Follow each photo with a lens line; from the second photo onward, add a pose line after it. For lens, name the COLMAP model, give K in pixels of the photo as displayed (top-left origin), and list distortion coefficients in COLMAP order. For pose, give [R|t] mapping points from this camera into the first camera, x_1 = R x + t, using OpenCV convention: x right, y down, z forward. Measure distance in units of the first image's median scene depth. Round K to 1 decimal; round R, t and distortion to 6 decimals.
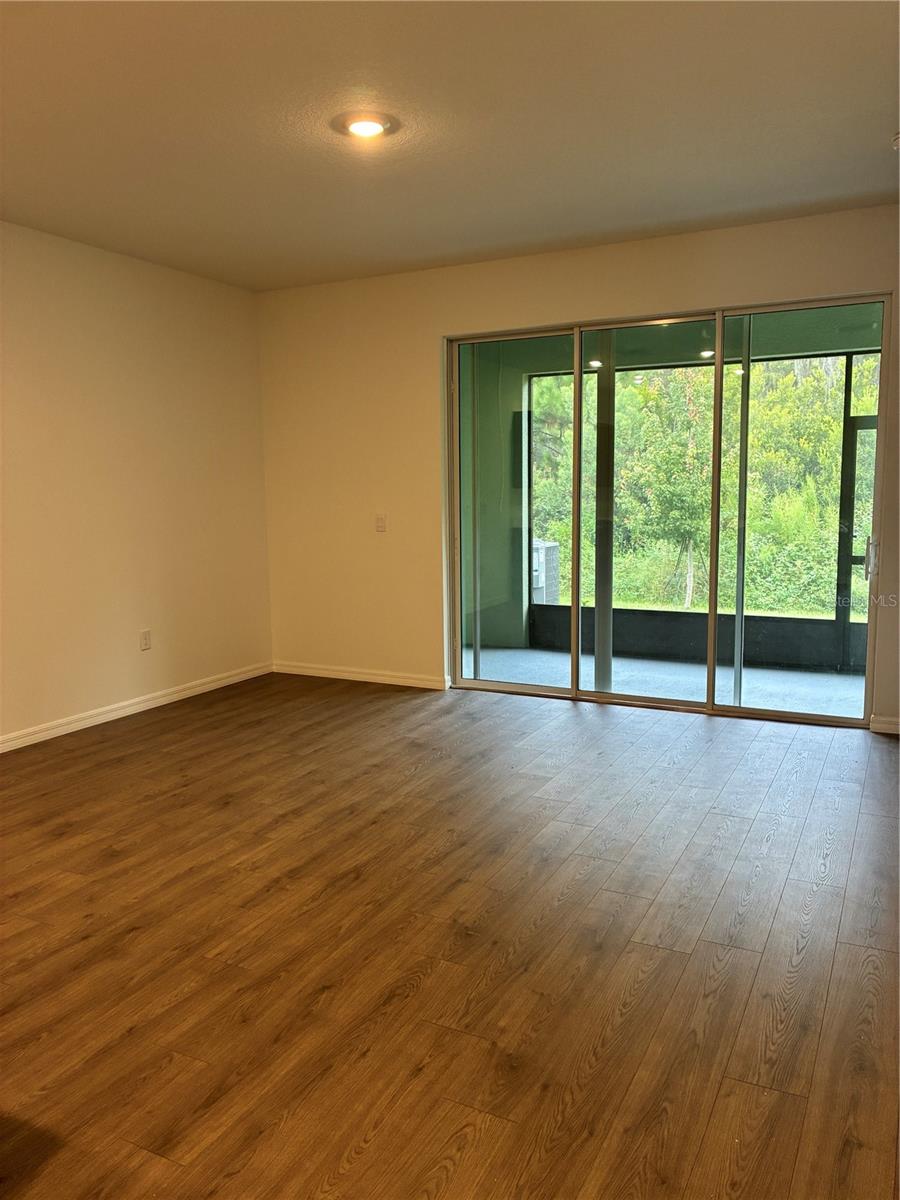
lens RADIAL K [[912.2, 0, 446.9], [0, 912.2, 592.6], [0, 0, 1]] dist [0.024454, -0.011224]
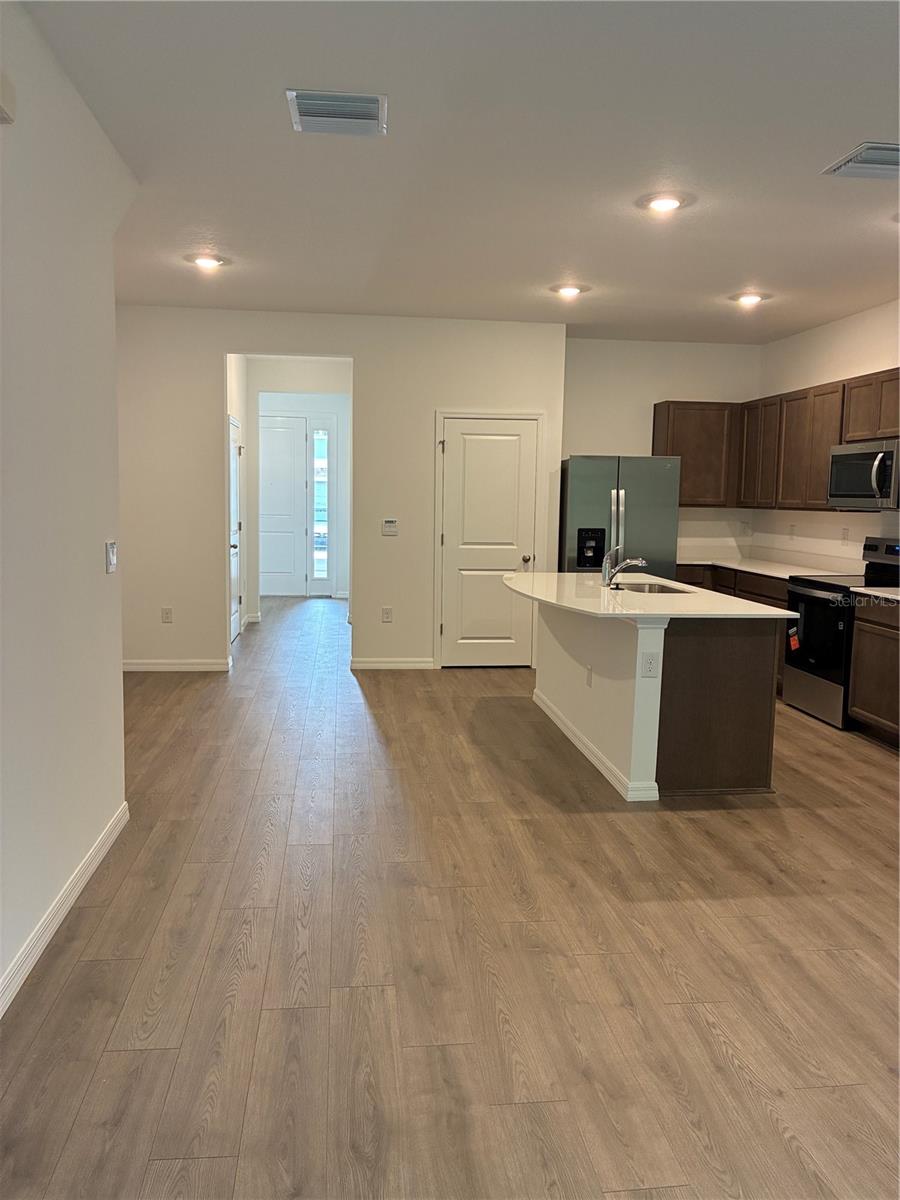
lens RADIAL K [[912.0, 0, 445.0], [0, 912.0, 592.7], [0, 0, 1]] dist [0.037284, -0.032344]
pose [[-0.833528, 0.058198, -0.549404, 0.549024], [-0.071664, 0.974646, 0.211968, -0.186318], [0.547810, 0.216053, -0.808224, 1.432658]]
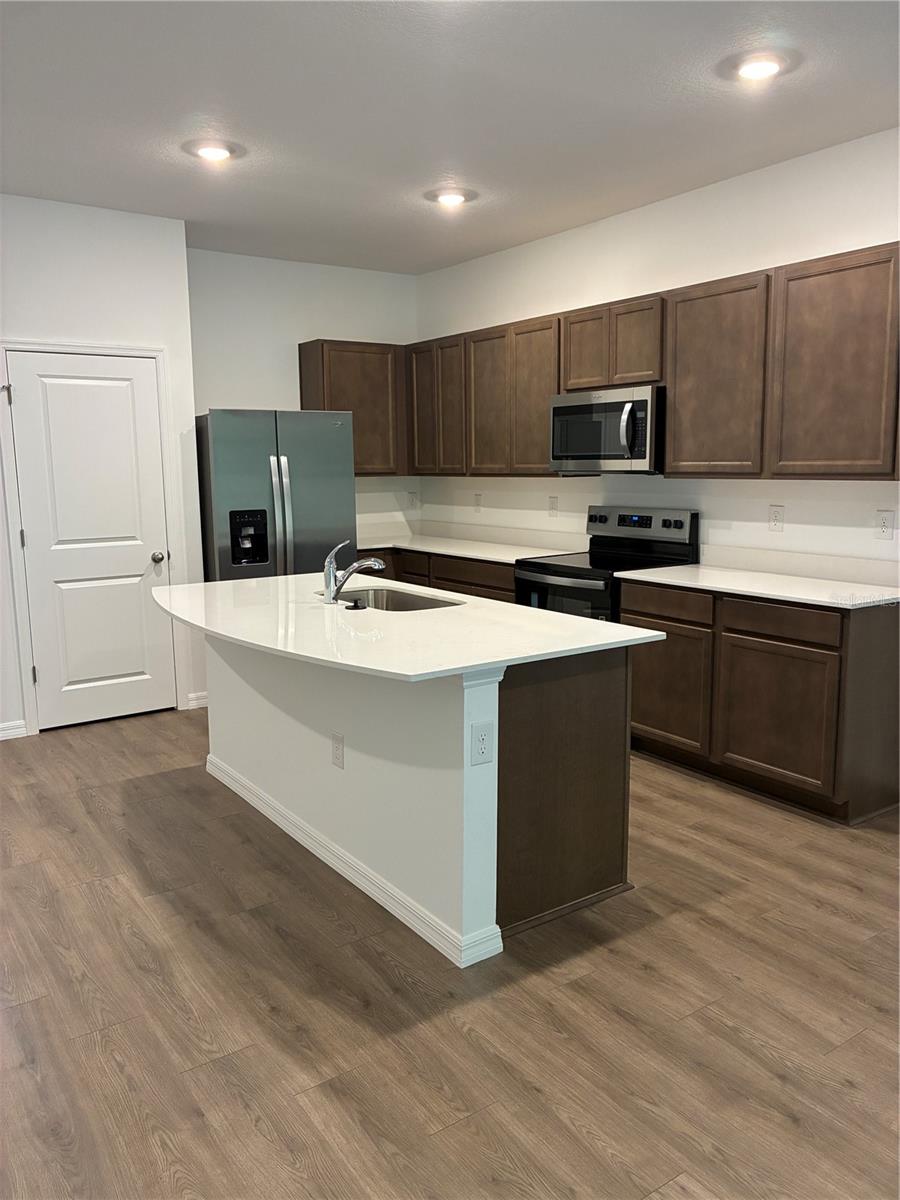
lens RADIAL K [[912.2, 0, 446.9], [0, 912.2, 592.6], [0, 0, 1]] dist [0.024454, -0.011224]
pose [[-0.478520, 0.144224, -0.866151, 0.285137], [-0.086893, 0.973799, 0.210154, -0.124246], [0.873767, 0.175825, -0.453450, 0.885739]]
